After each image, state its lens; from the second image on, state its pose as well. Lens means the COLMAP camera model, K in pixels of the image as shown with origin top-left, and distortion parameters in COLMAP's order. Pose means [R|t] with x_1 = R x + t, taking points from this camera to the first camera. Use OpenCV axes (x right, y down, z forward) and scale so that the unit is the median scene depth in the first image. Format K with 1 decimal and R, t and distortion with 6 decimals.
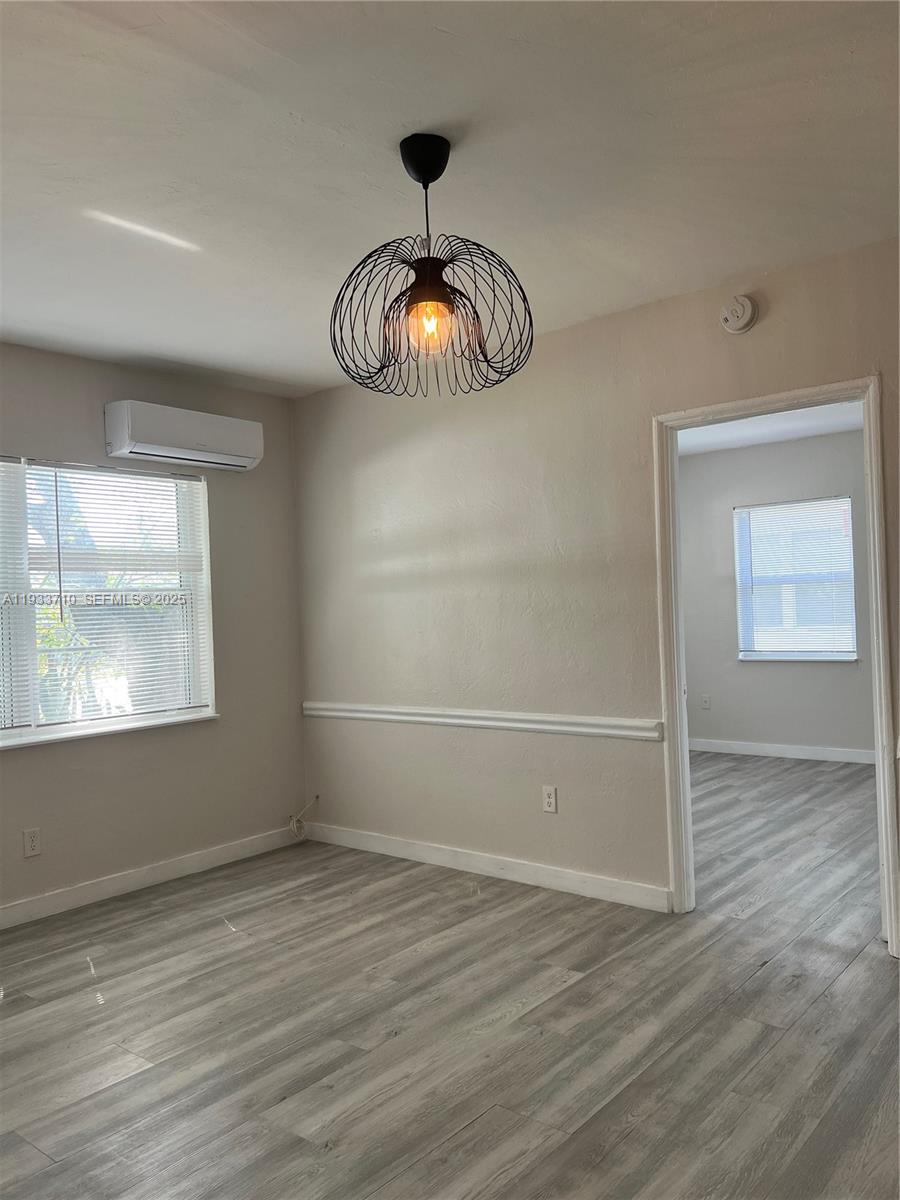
lens RADIAL K [[904.3, 0, 453.0], [0, 904.3, 605.8], [0, 0, 1]] dist [0.032073, -0.038099]
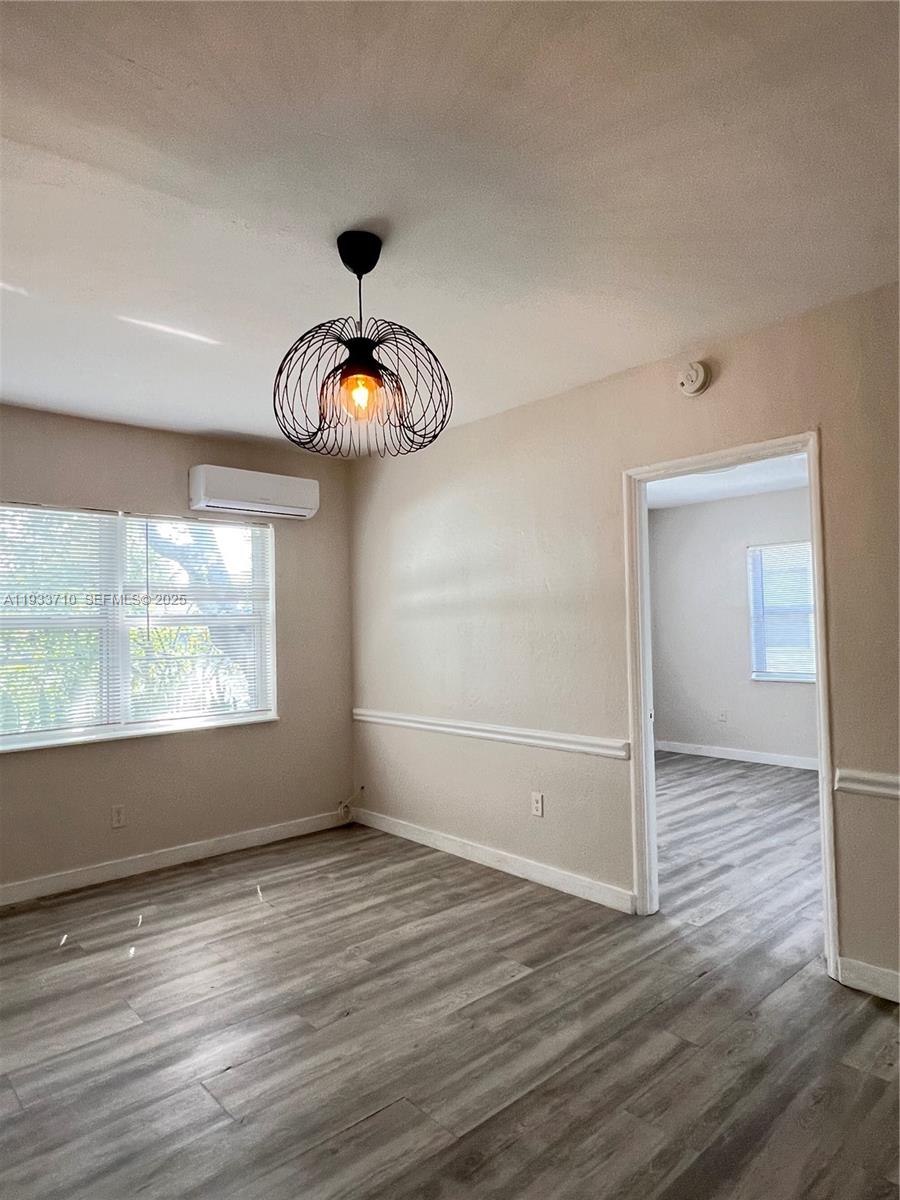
lens RADIAL K [[720.3, 0, 445.0], [0, 720.3, 604.0], [0, 0, 1]] dist [-0.008723, 0.006314]
pose [[0.988100, 0.011715, -0.153365, 0.140622], [-0.015107, 0.999666, -0.020970, -0.020620], [0.153068, 0.023037, 0.987947, 0.083518]]
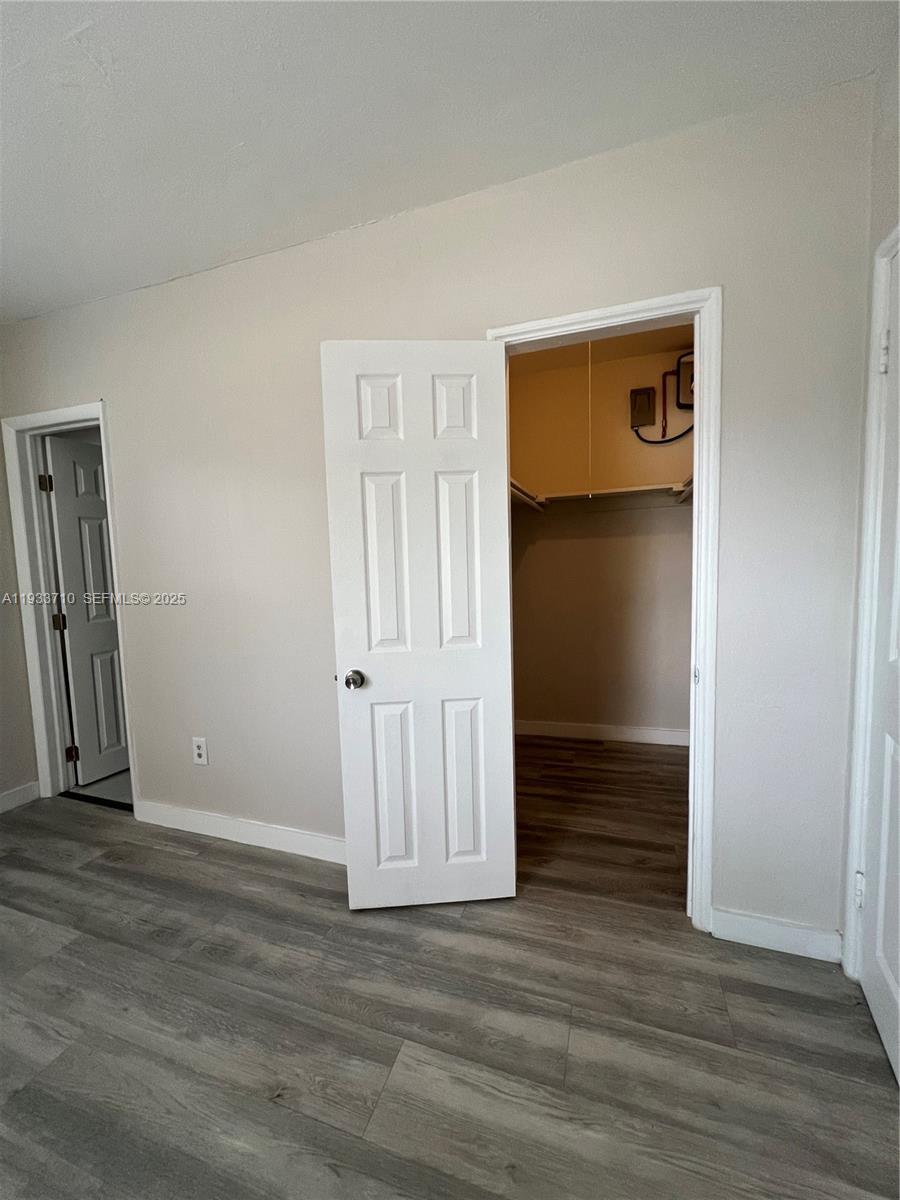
lens RADIAL K [[477.1, 0, 445.3], [0, 477.1, 600.6], [0, 0, 1]] dist [-0.001143, 0.000428]
pose [[-0.343854, -0.032224, 0.938470, 0.201311], [0.038520, 0.998086, 0.048385, 0.003002], [-0.938233, 0.052787, -0.341954, 1.288173]]
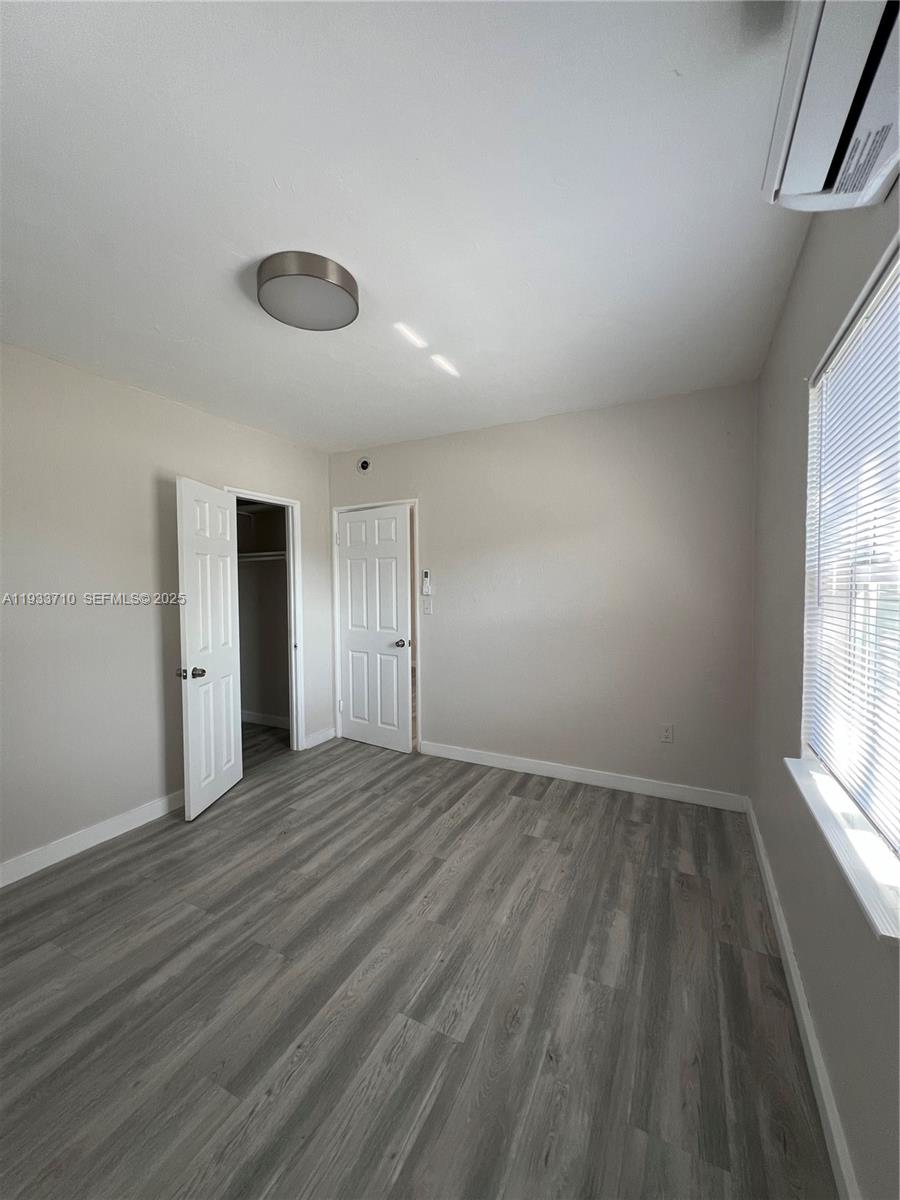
lens RADIAL K [[477.1, 0, 449.0], [0, 477.1, 599.2], [0, 0, 1]] dist [-0.001143, 0.000428]
pose [[-0.973355, 0.050880, -0.223585, 0.416556], [0.043523, 0.998340, 0.037714, -0.032022], [0.225133, 0.026978, -0.973954, 2.031925]]
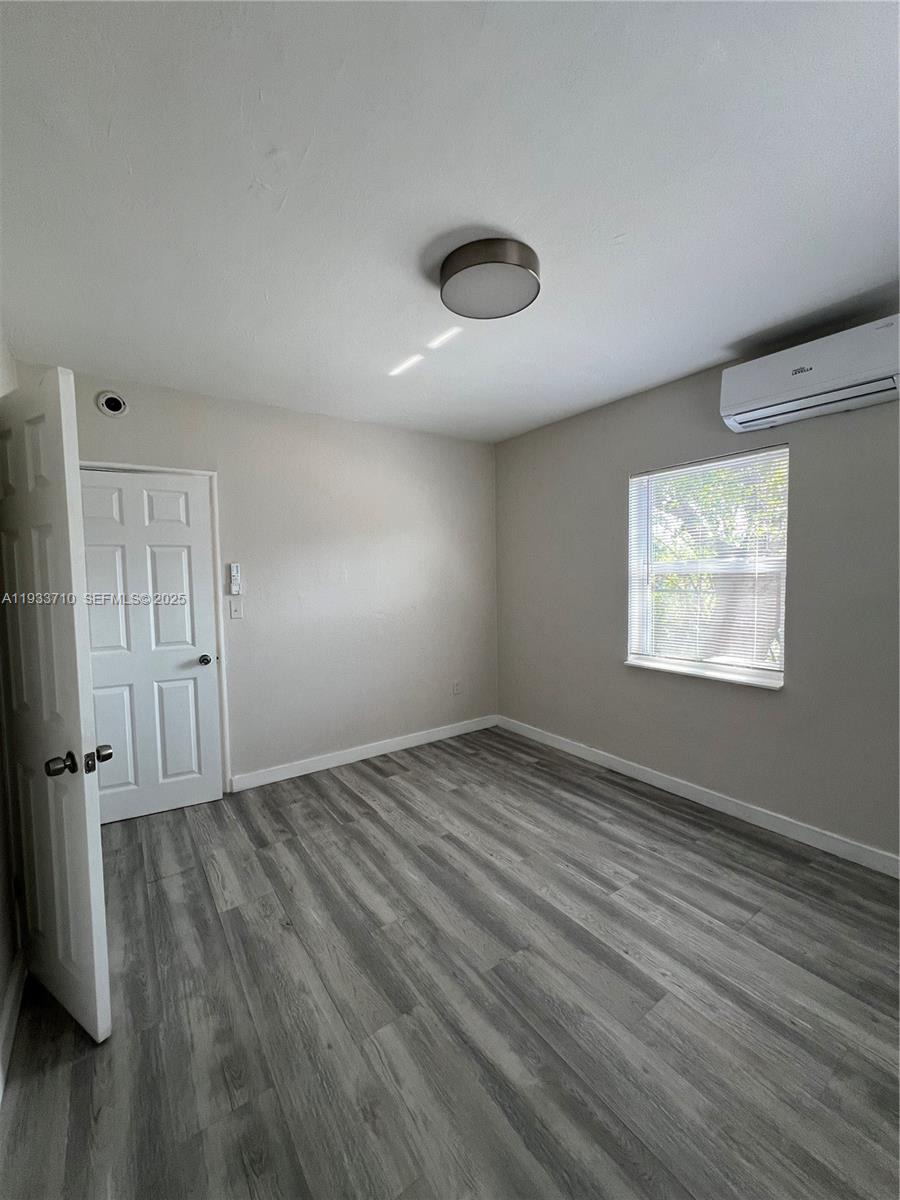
lens RADIAL K [[477.1, 0, 447.2], [0, 477.1, 599.4], [0, 0, 1]] dist [-0.001143, 0.000428]
pose [[-0.260154, 0.096145, -0.960768, 0.925115], [0.031697, 0.995344, 0.091022, -0.059353], [0.965047, -0.006774, -0.261991, 1.601690]]
